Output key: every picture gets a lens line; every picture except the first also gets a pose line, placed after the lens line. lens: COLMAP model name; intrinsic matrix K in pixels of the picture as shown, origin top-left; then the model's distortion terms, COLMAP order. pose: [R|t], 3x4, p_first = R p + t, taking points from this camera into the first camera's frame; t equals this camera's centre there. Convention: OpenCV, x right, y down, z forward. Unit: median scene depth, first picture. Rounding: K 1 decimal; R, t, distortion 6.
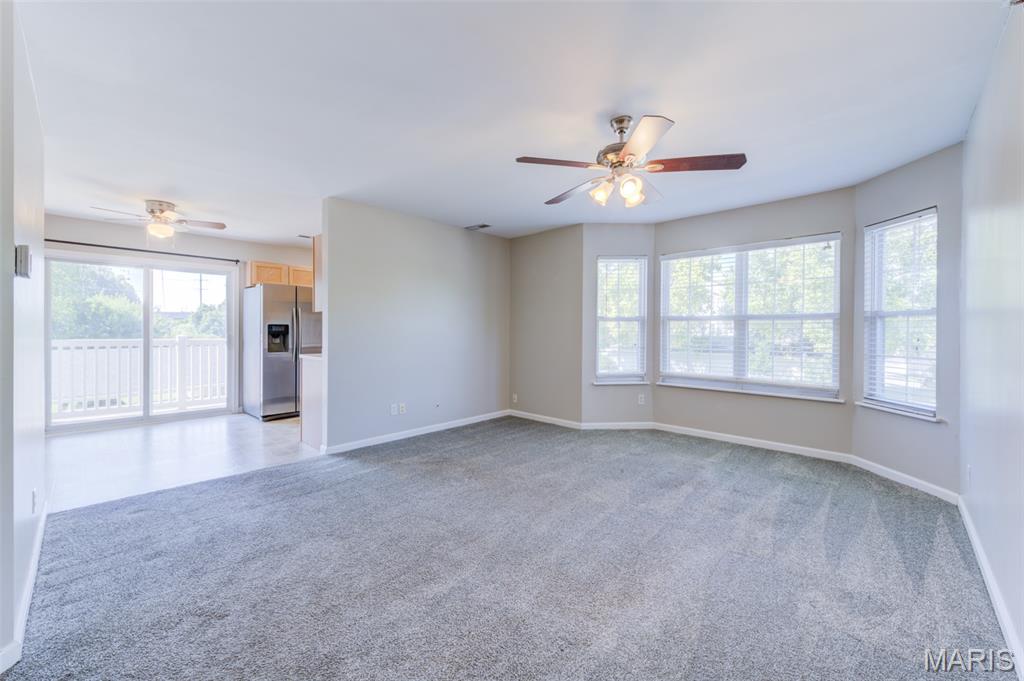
lens RADIAL K [[404.5, 0, 510.1], [0, 404.5, 334.6], [0, 0, 1]] dist [0.006813, -0.001354]
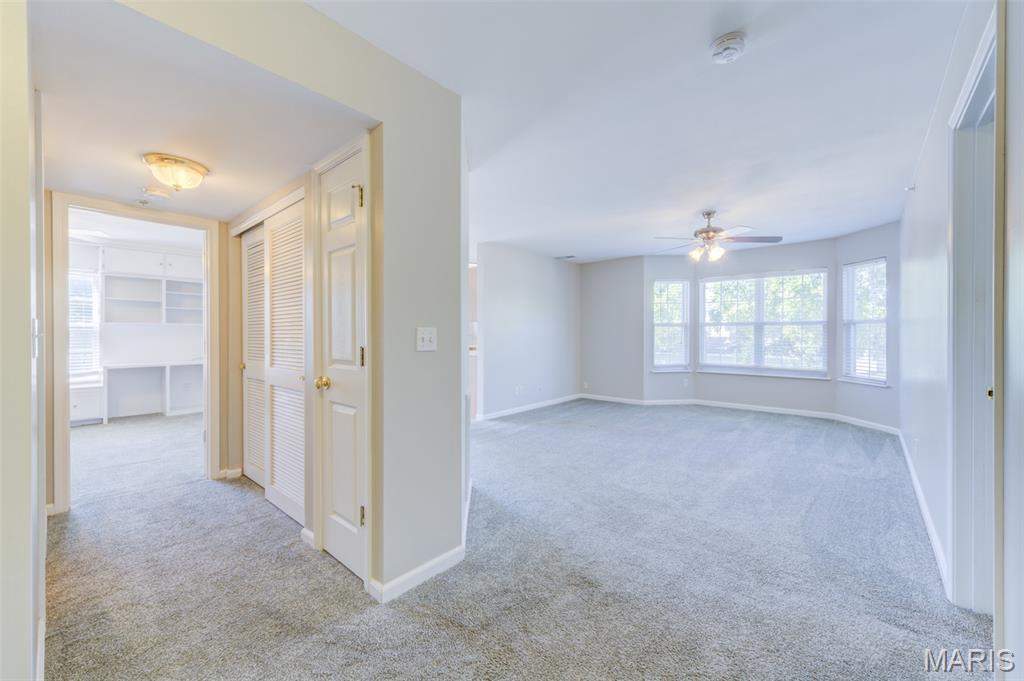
lens RADIAL K [[404.5, 0, 510.9], [0, 404.5, 336.4], [0, 0, 1]] dist [0.006813, -0.001354]
pose [[0.999138, -0.006162, 0.041042, -0.426527], [0.006264, 0.999978, -0.002351, 0.000962], [-0.041027, 0.002606, 0.999155, -0.461821]]
